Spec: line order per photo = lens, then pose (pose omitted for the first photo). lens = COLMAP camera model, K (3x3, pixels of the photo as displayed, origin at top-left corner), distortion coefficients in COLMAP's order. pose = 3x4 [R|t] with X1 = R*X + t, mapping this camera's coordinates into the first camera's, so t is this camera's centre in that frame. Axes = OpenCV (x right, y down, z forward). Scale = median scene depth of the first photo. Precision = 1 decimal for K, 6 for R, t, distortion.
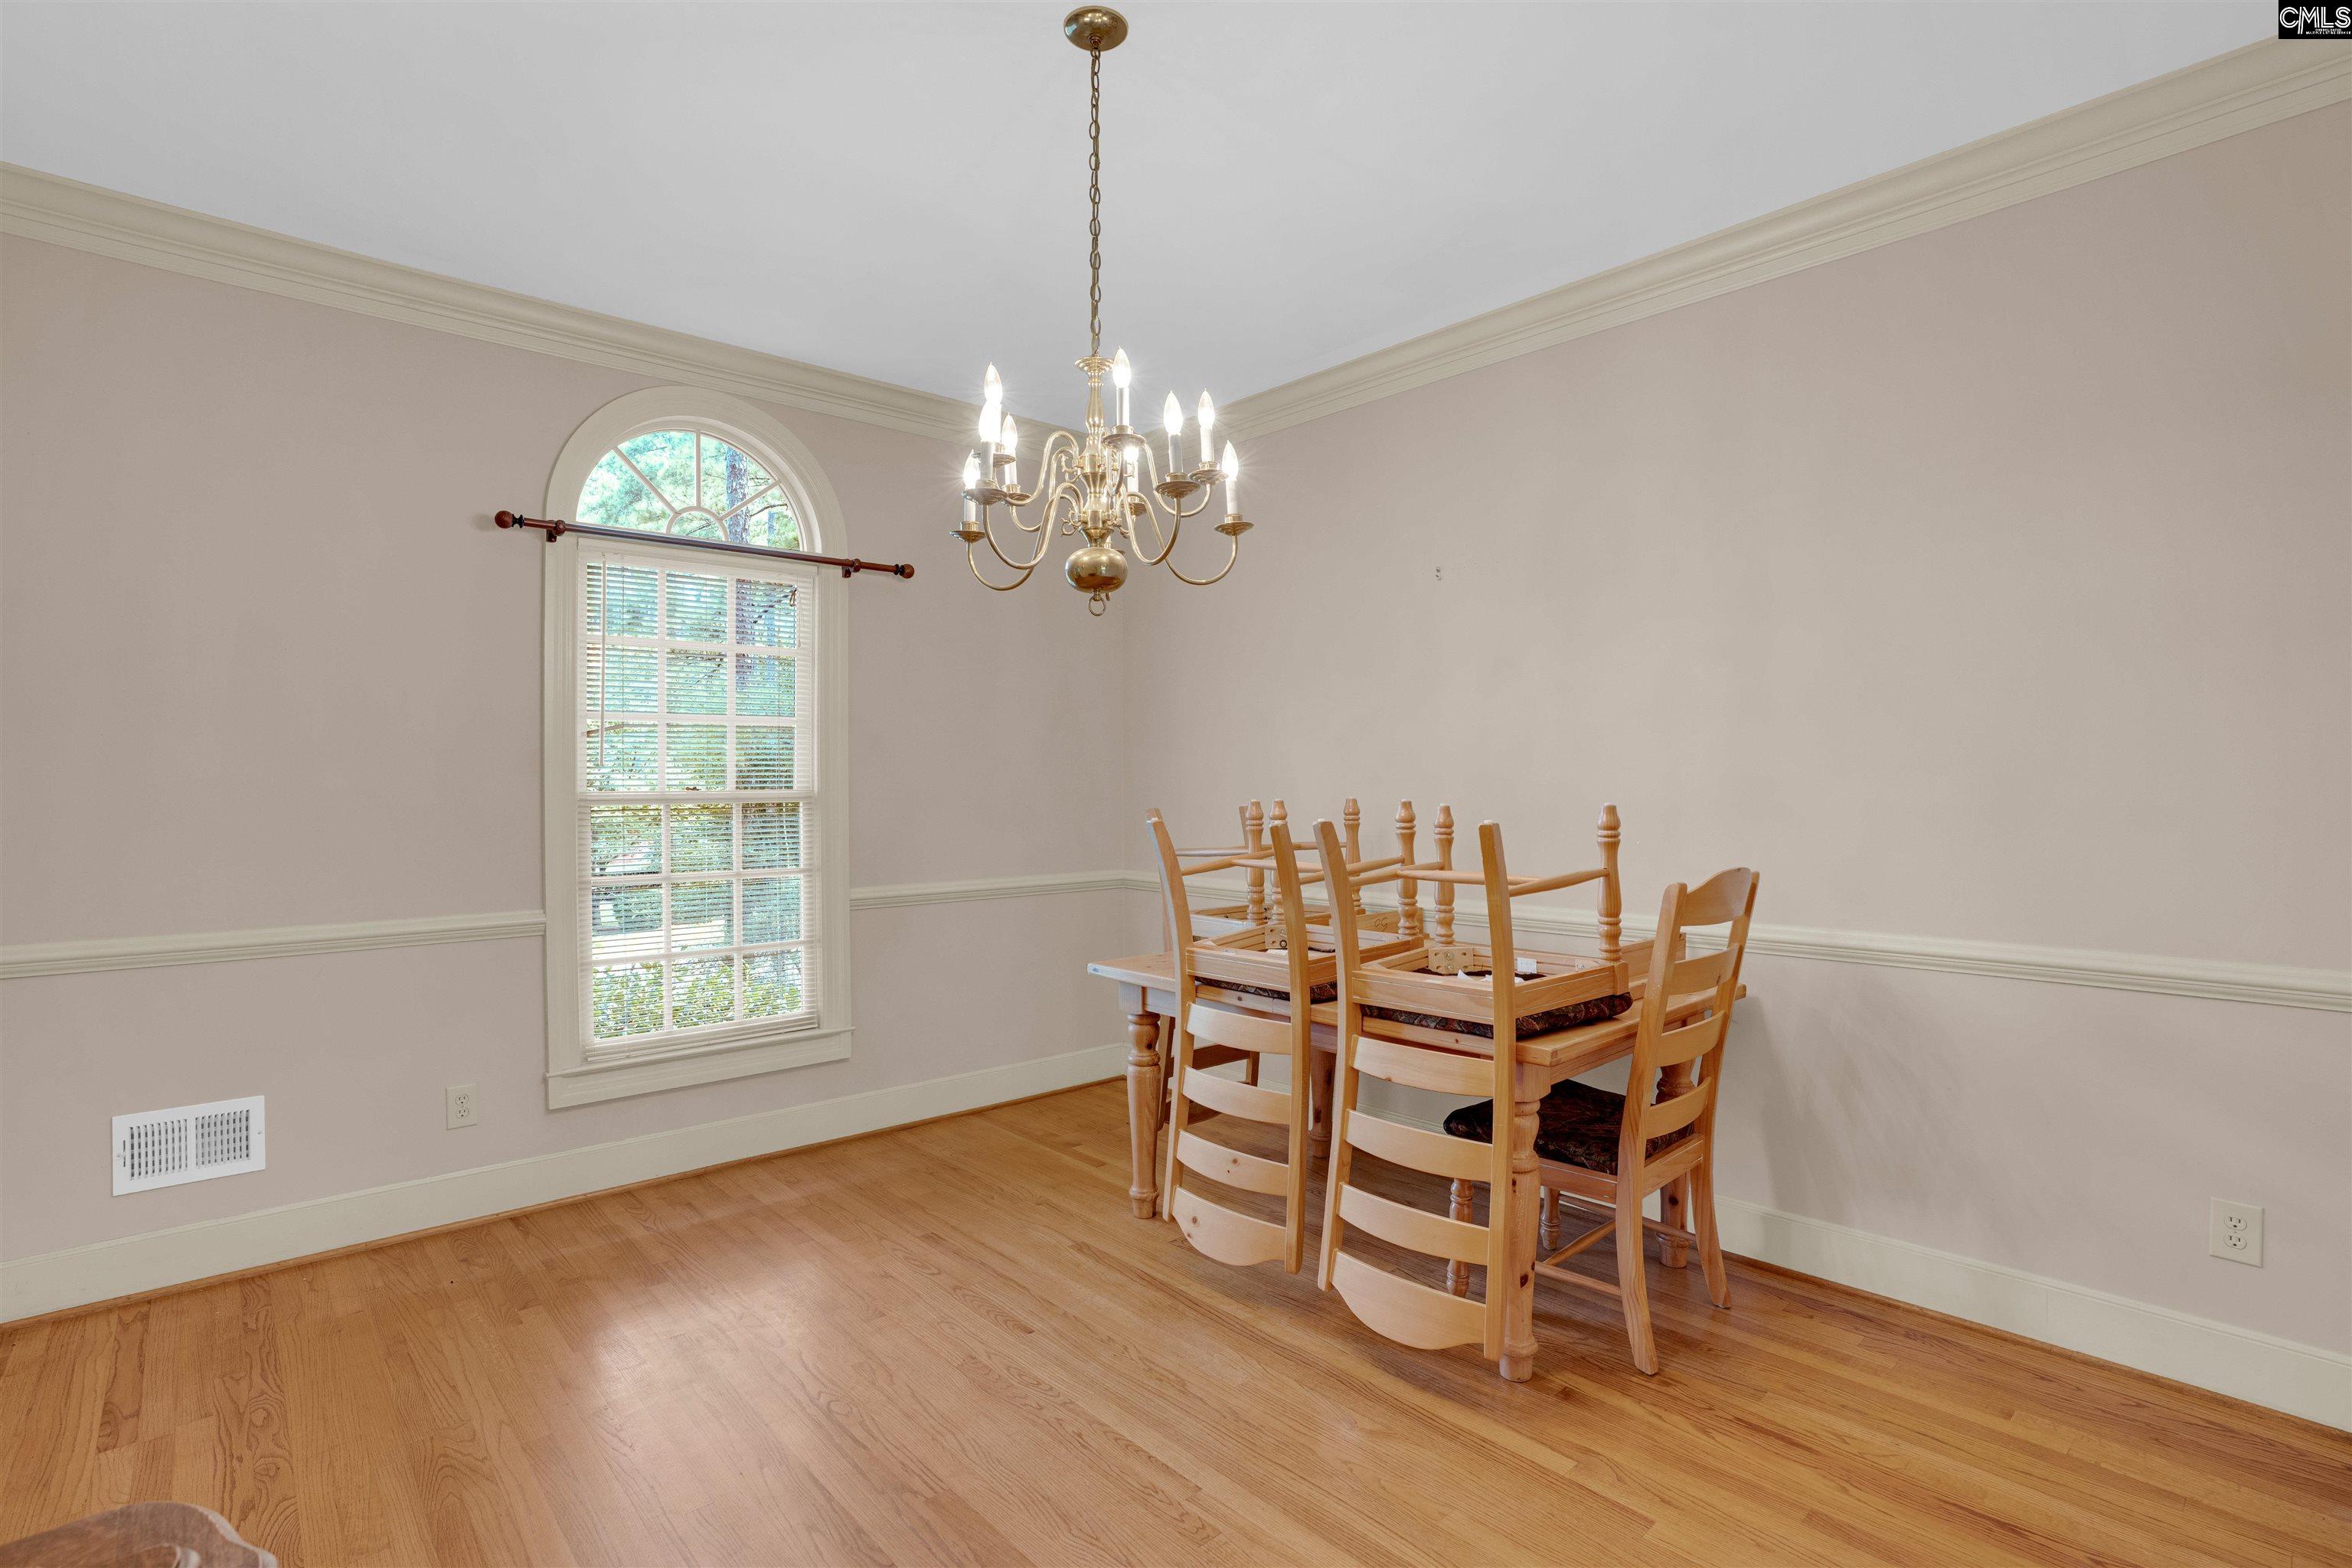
lens RADIAL K [[1107.2, 0, 1170.2], [0, 1107.2, 780.4], [0, 0, 1]] dist [-0.011196, 0.000610]
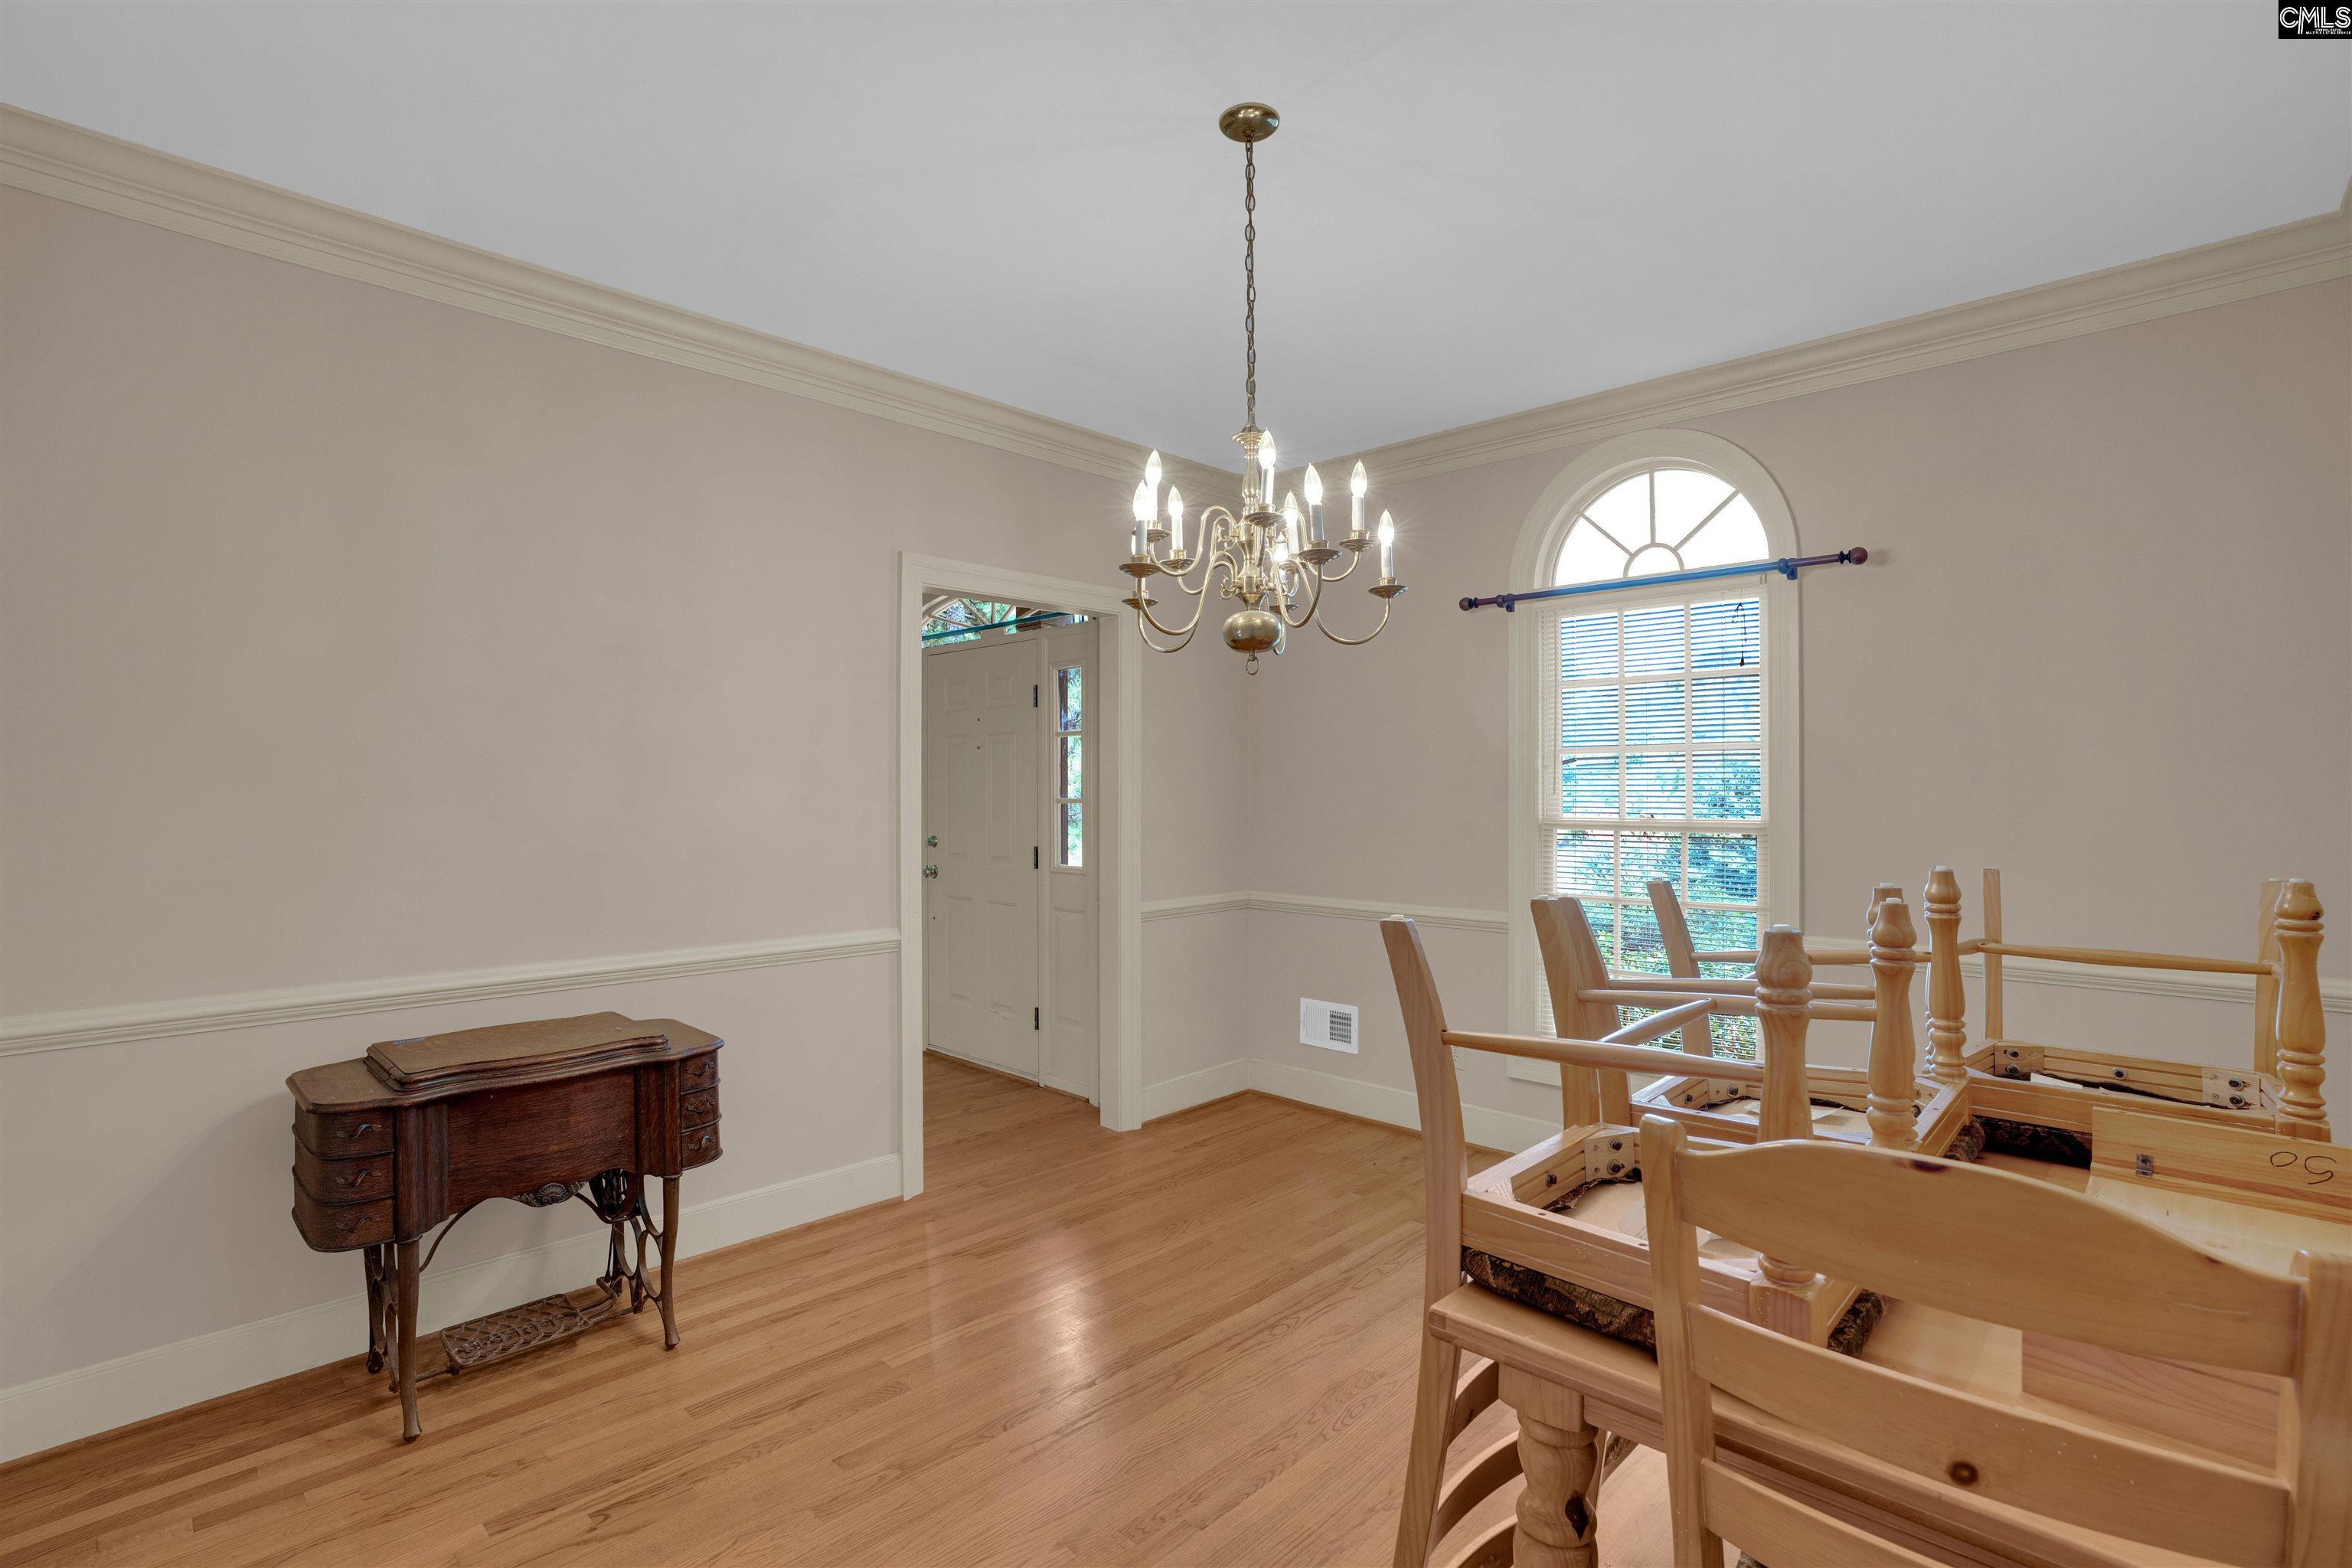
lens RADIAL K [[1107.2, 0, 1170.2], [0, 1107.2, 780.4], [0, 0, 1]] dist [-0.011196, 0.000610]
pose [[0.087695, 0.001457, -0.996146, 0.720539], [-0.002577, 0.999996, 0.001235, -0.035931], [0.996144, 0.002459, 0.087699, 0.602904]]
